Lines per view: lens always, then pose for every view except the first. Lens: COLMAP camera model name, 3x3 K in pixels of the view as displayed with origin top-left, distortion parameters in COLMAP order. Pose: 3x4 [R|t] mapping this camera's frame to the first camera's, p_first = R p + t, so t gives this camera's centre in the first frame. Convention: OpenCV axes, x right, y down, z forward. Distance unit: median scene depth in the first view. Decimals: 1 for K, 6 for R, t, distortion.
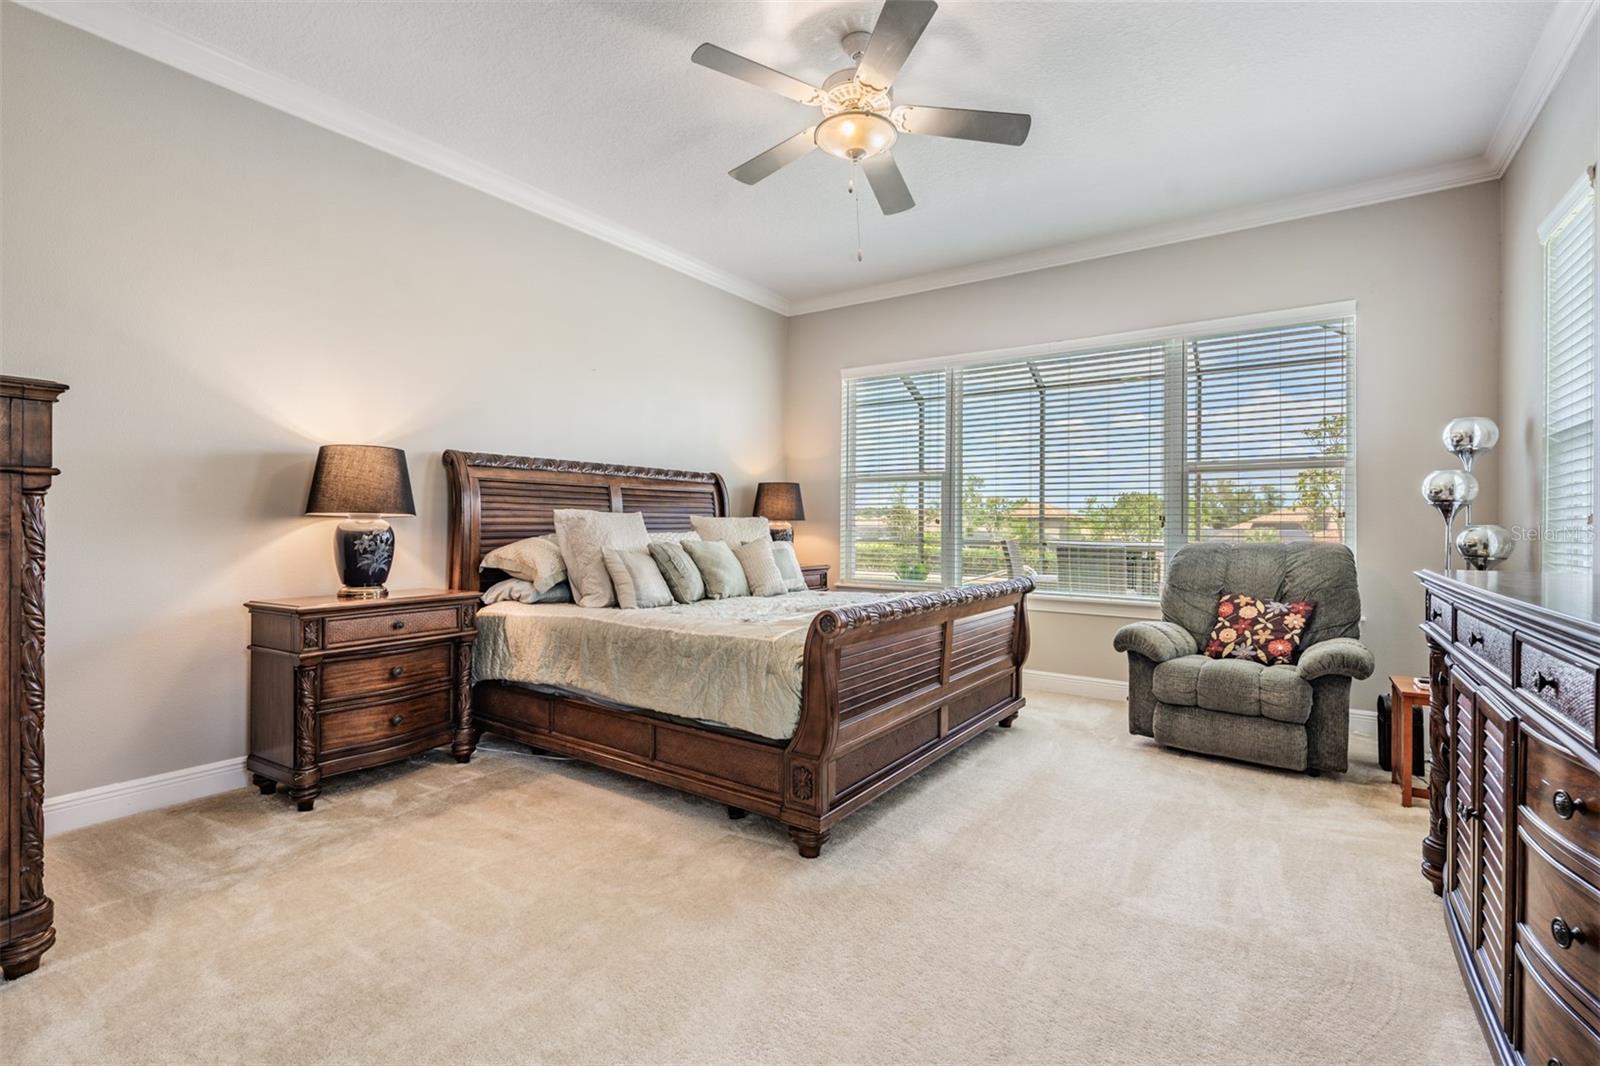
lens RADIAL K [[734.5, 0, 797.5], [0, 734.5, 525.7], [0, 0, 1]] dist [0.002748, 0.000502]
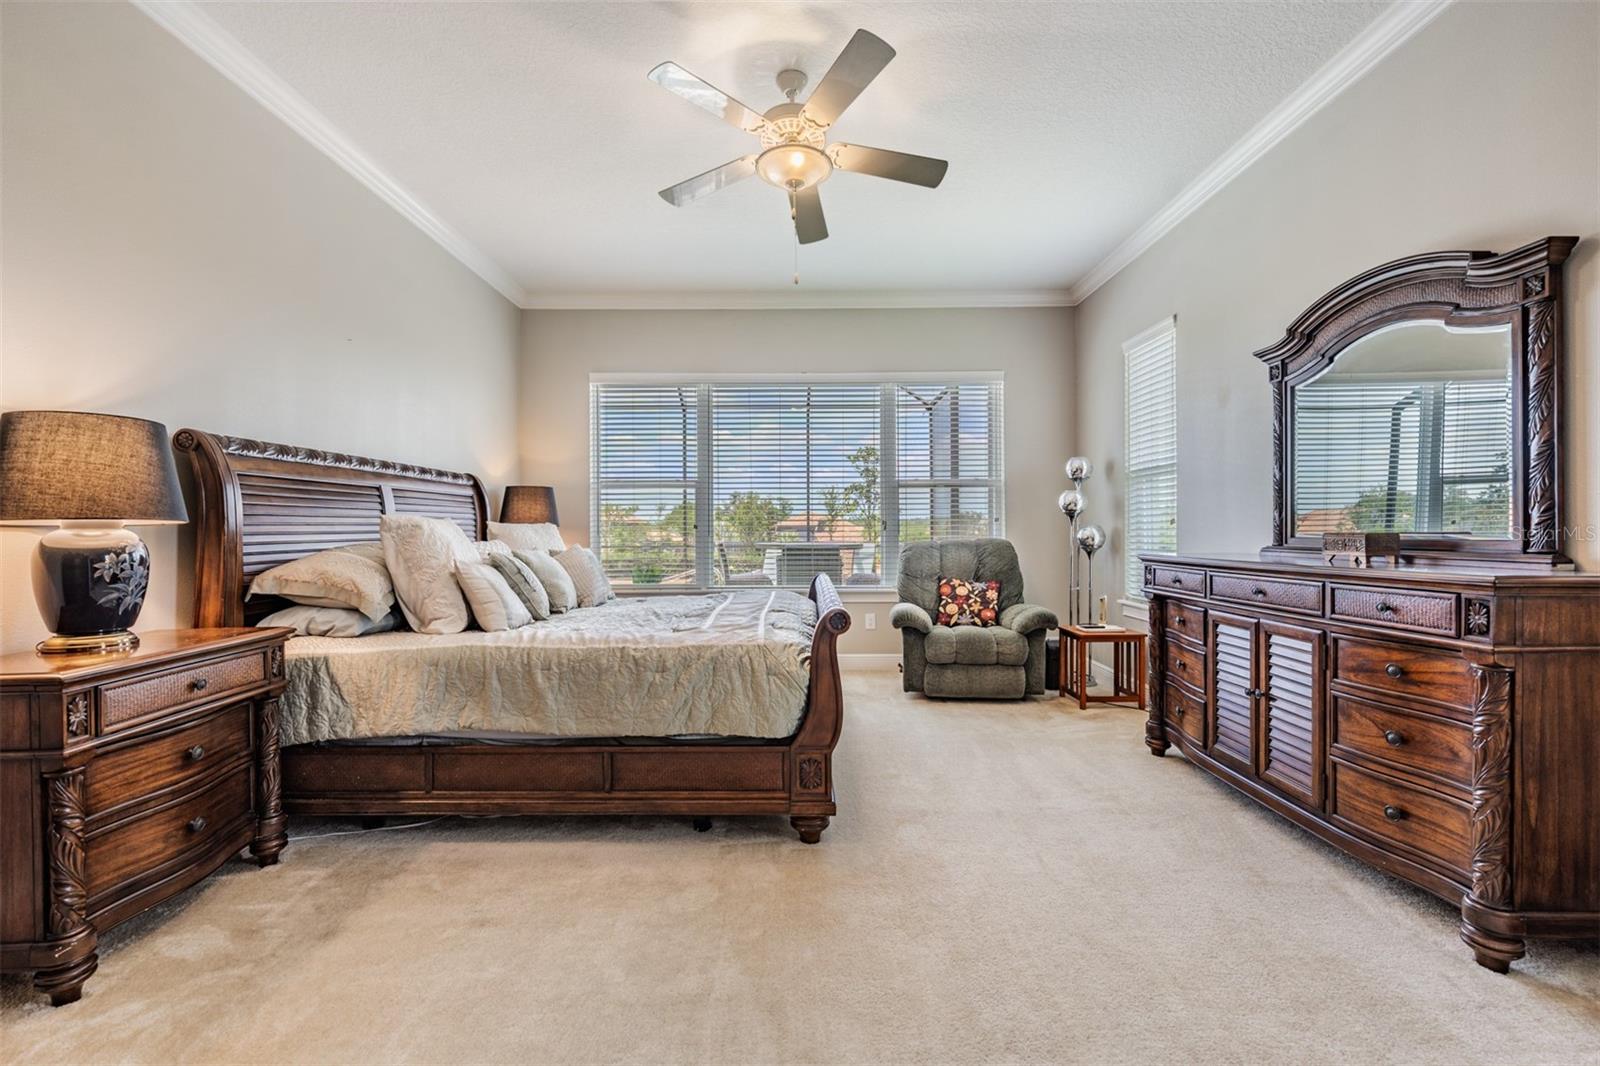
lens RADIAL K [[686.9, 0, 799.8], [0, 686.9, 535.4], [0, 0, 1]] dist [0.004765, -0.000282]
pose [[0.818372, -0.015475, 0.574480, -0.414902], [0.011951, 0.999879, 0.009909, -0.001990], [-0.574565, -0.001243, 0.818458, 0.146351]]
